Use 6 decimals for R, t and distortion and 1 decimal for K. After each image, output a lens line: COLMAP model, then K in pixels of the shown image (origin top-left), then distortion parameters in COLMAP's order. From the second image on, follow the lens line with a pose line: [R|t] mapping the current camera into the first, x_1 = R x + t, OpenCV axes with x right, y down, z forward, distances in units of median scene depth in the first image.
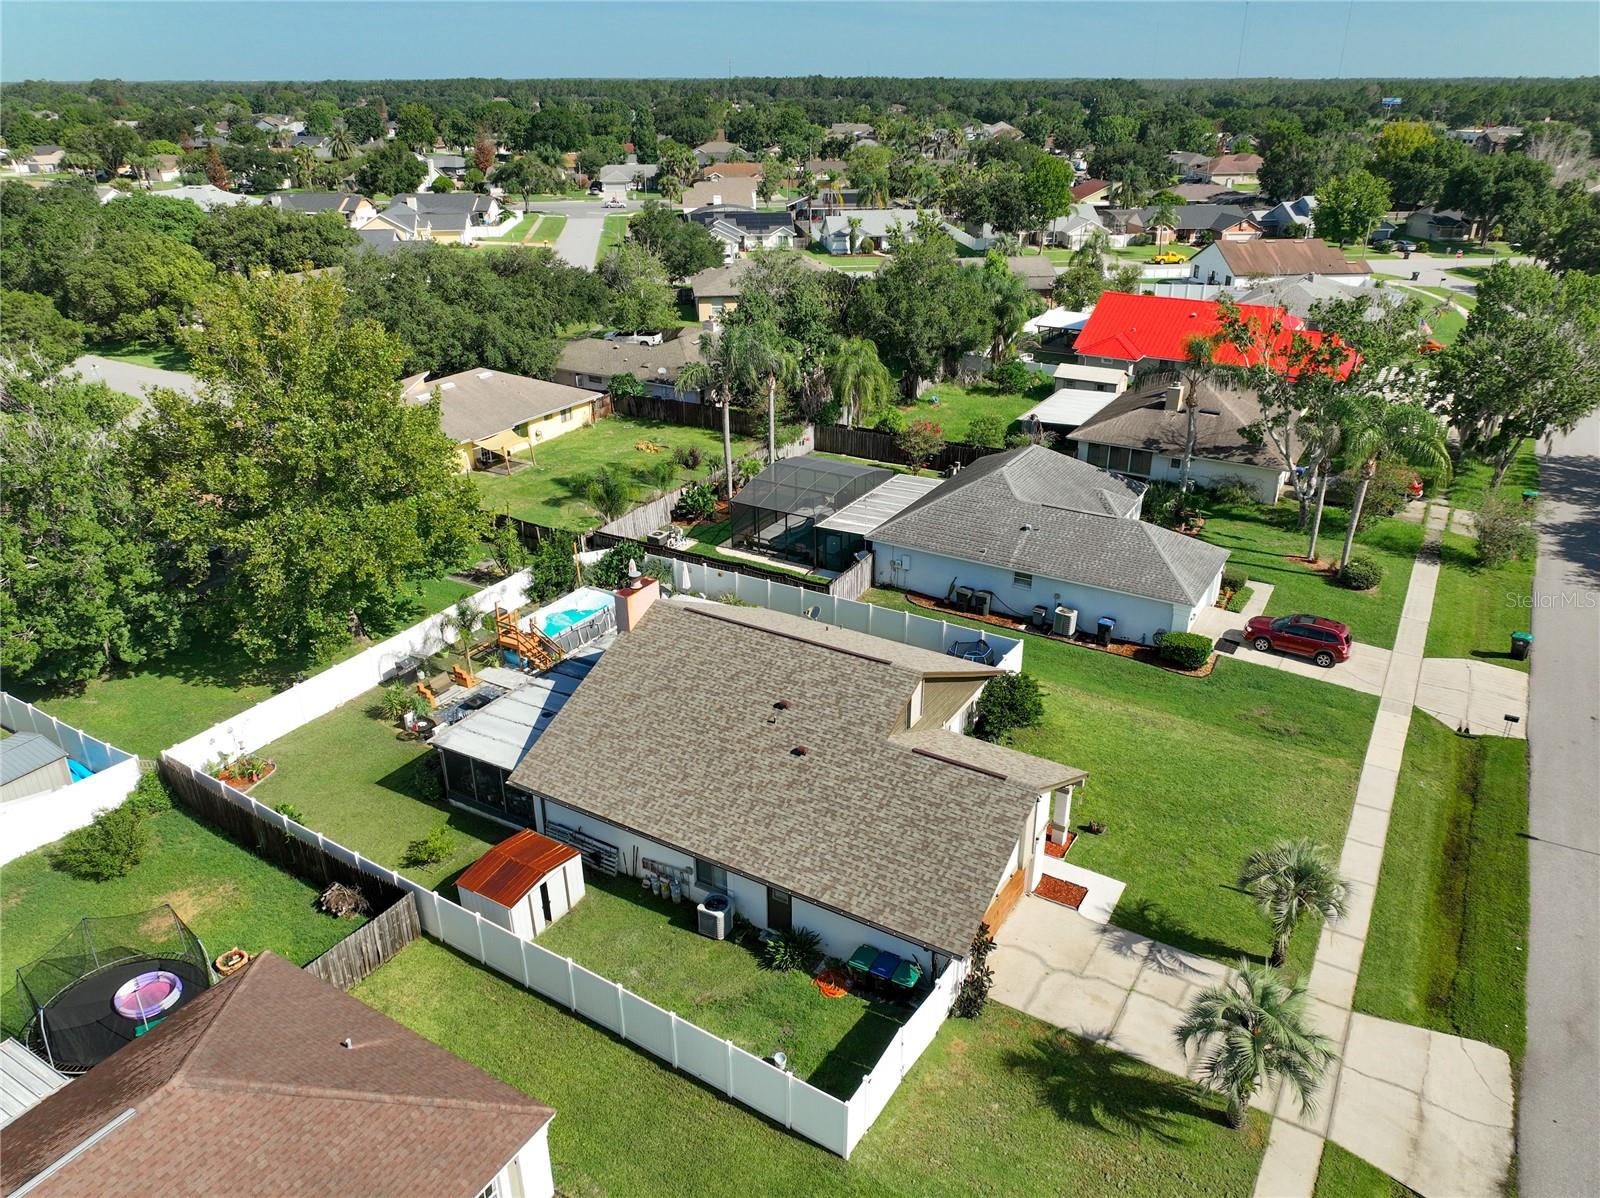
lens RADIAL K [[1135.1, 0, 806.0], [0, 1135.1, 599.8], [0, 0, 1]] dist [-0.012111, 0.008077]
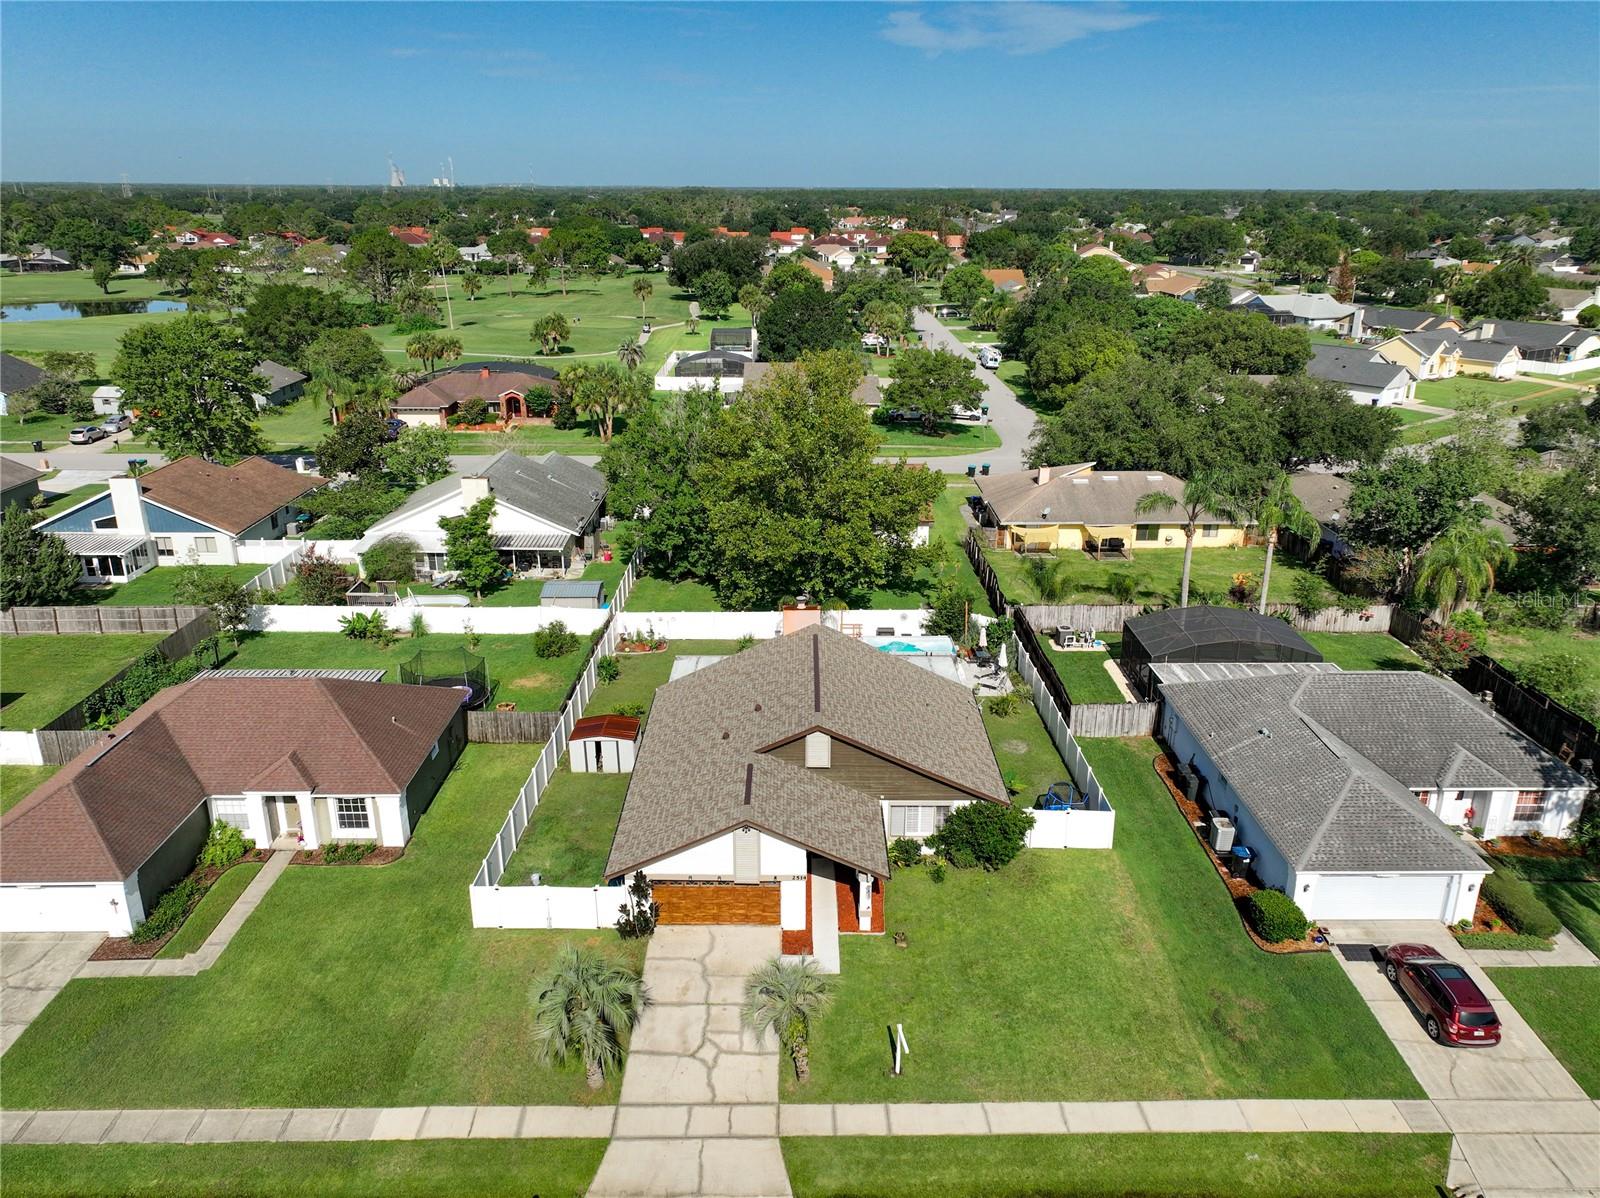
lens RADIAL K [[1135.8, 0, 801.0], [0, 1135.8, 576.7], [0, 0, 1]] dist [-0.004700, 0.025289]
pose [[0.516307, 0.281599, -0.808783, 0.844747], [-0.363143, 0.927275, 0.091034, -0.152838], [0.775599, 0.246702, 0.581019, 0.199493]]
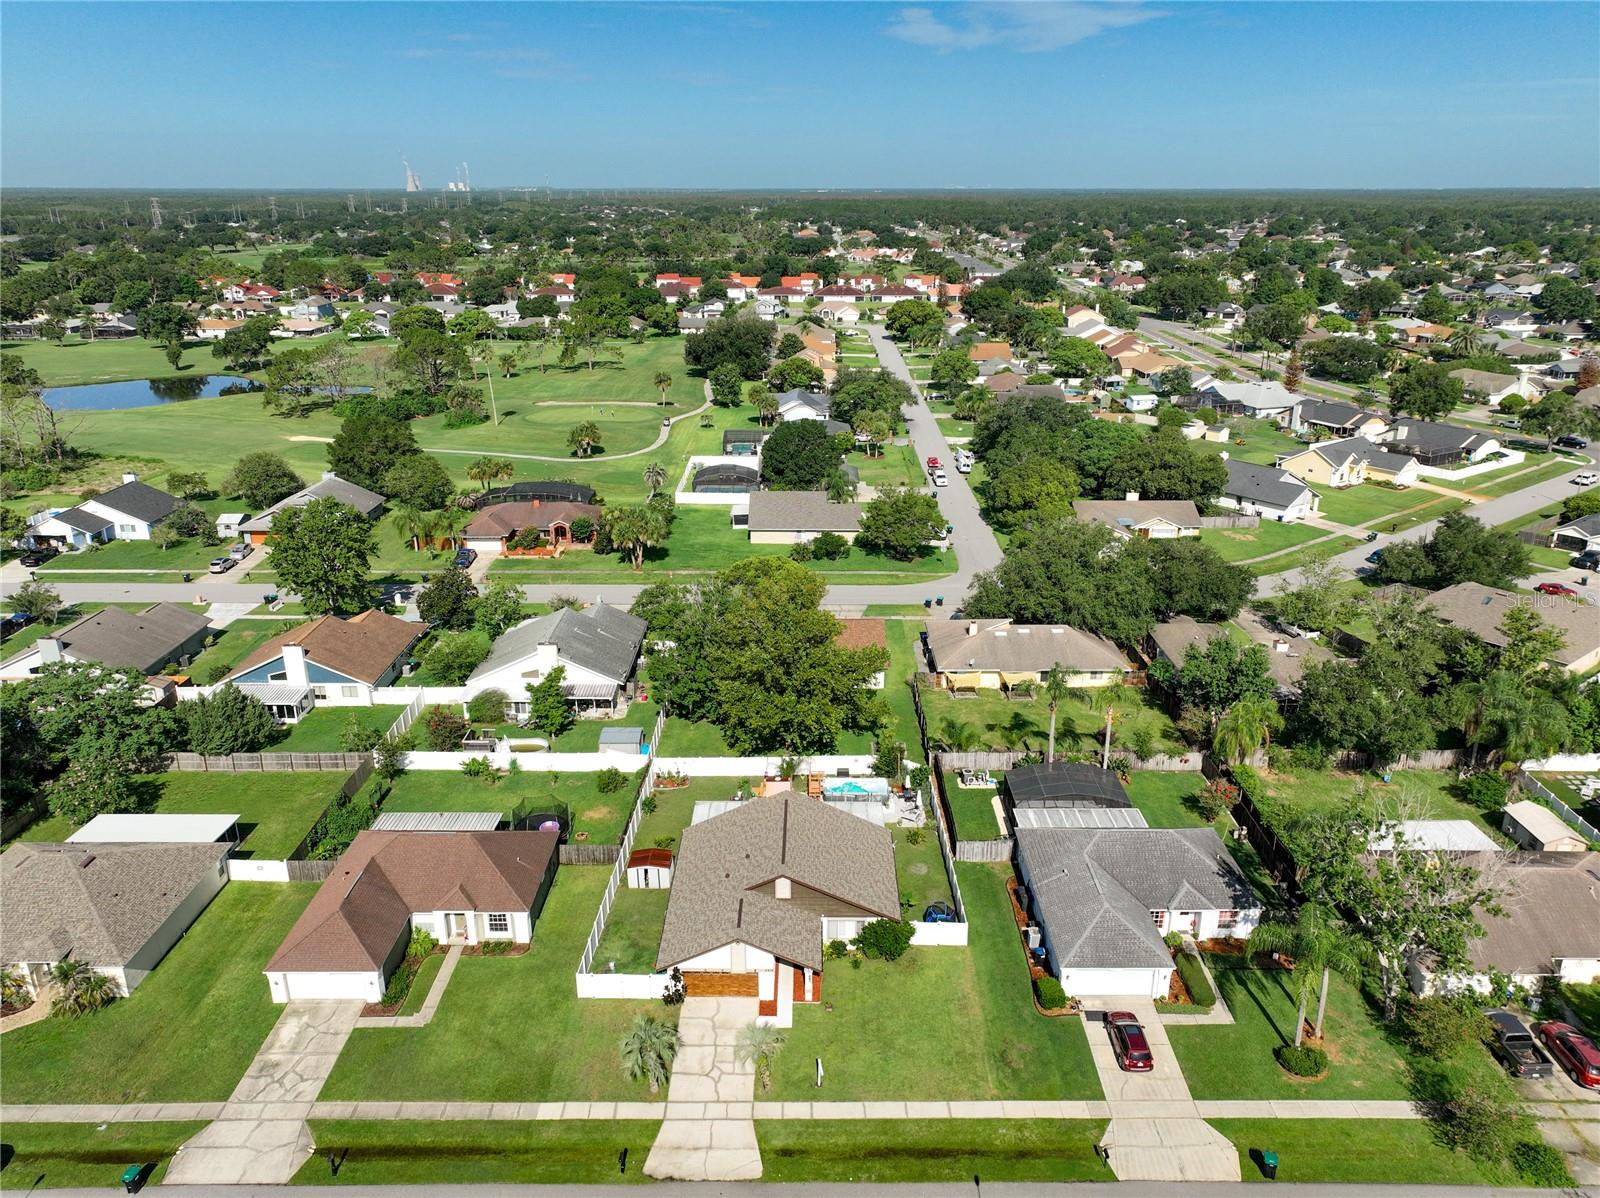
lens RADIAL K [[1130.7, 0, 800.0], [0, 1130.7, 599.0], [0, 0, 1]] dist [0.005747, 0.005333]
pose [[0.505082, 0.295031, -0.811079, 1.308565], [-0.360805, 0.925879, 0.112106, -0.509139], [0.784036, 0.236018, 0.574093, -0.193714]]
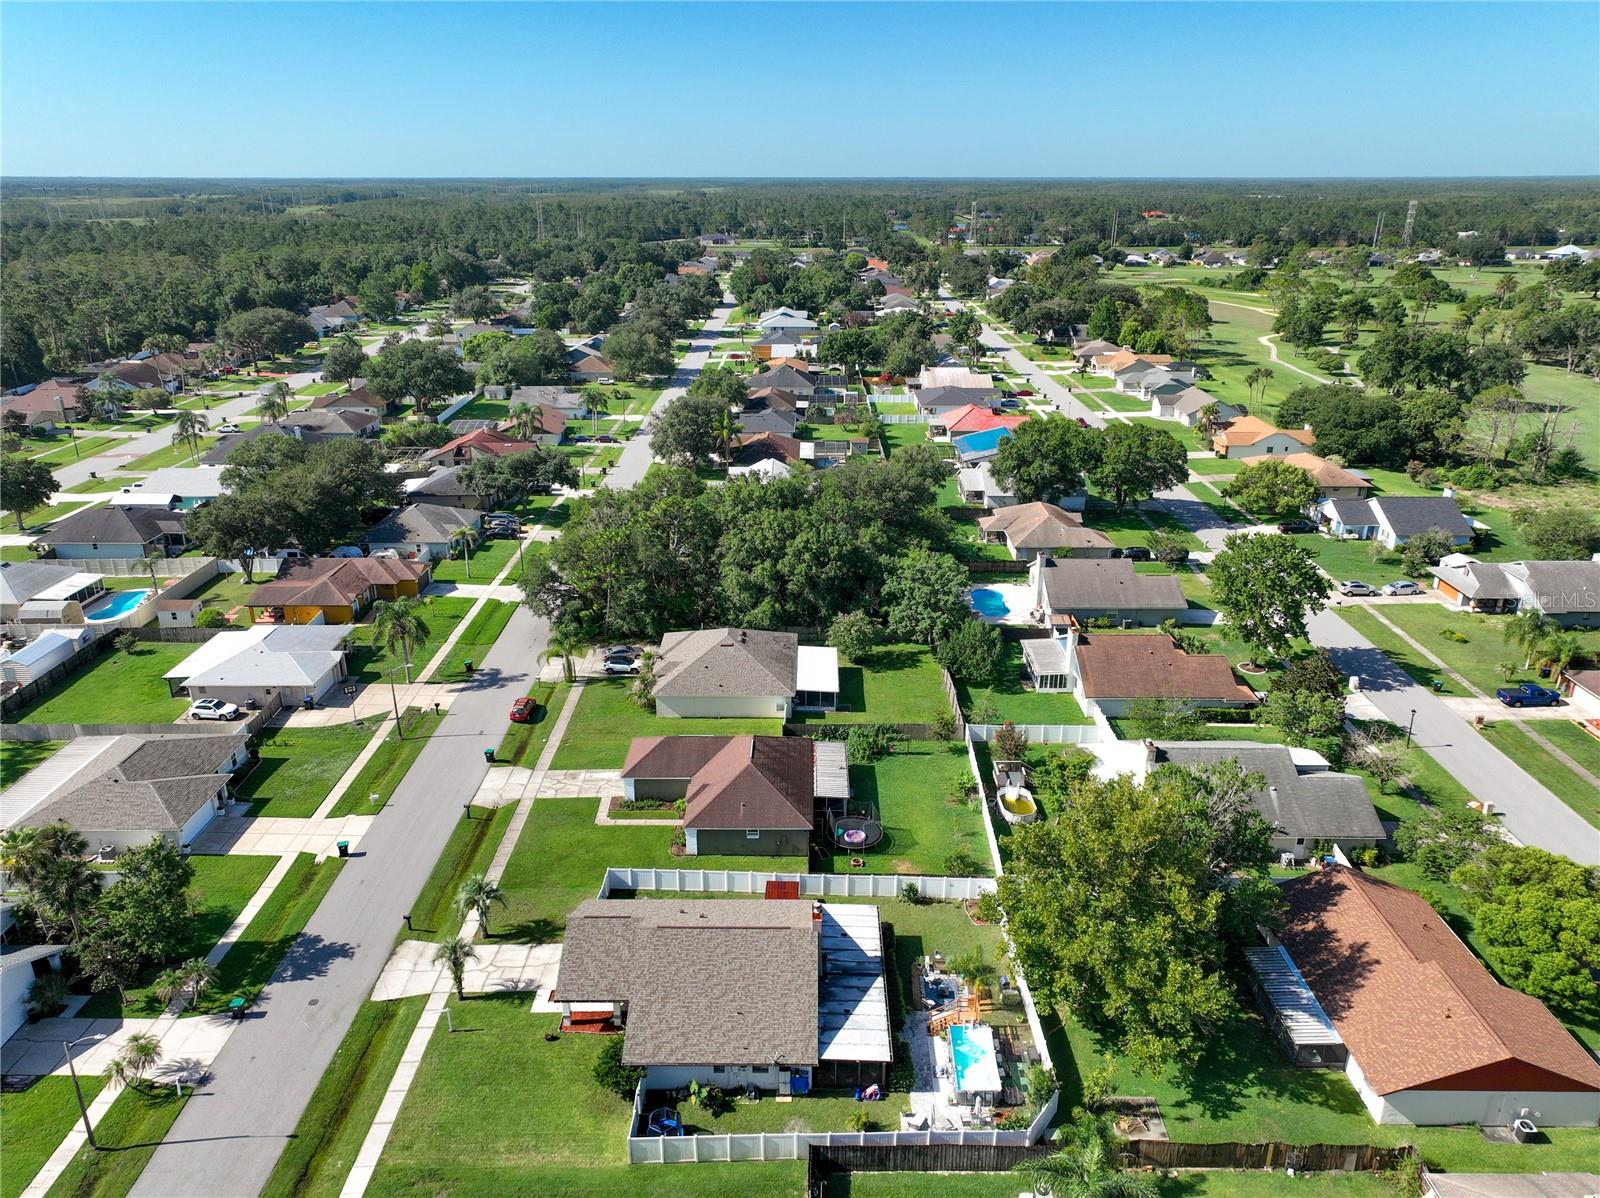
lens RADIAL K [[1124.2, 0, 803.3], [0, 1124.2, 596.3], [0, 0, 1]] dist [0.004398, 0.008124]
pose [[-0.861928, 0.179794, -0.474083, 0.550552], [-0.210880, 0.723190, 0.657667, -1.369792], [0.461097, 0.666836, -0.585422, 1.541303]]
